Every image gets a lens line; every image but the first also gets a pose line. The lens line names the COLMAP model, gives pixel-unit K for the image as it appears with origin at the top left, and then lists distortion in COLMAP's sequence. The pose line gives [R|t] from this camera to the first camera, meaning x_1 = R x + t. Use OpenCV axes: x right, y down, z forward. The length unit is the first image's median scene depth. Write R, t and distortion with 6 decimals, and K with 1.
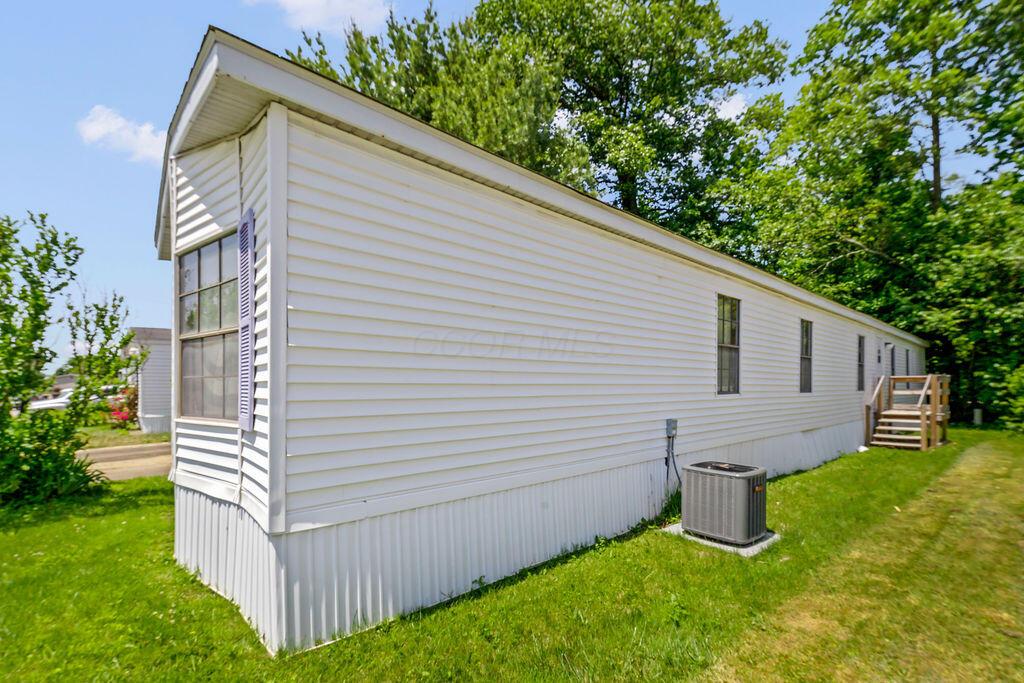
lens RADIAL K [[441.8, 0, 512.0], [0, 441.8, 381.9], [0, 0, 1]] dist [0.025788, -0.000072]
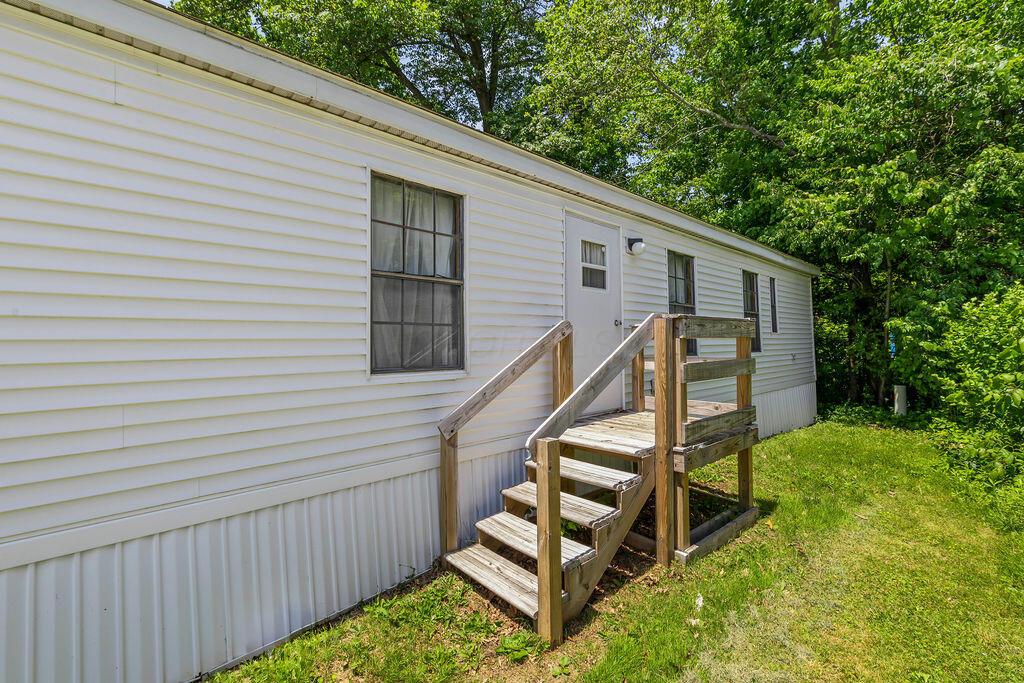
lens RADIAL K [[420.1, 0, 512.0], [0, 420.1, 341.5], [0, 0, 1]] dist [-0.000205, -0.000149]
pose [[0.999528, -0.030503, 0.003737, 0.508047], [0.030555, 0.999420, -0.015002, 0.001149], [-0.003277, 0.015109, 0.999880, 0.448693]]
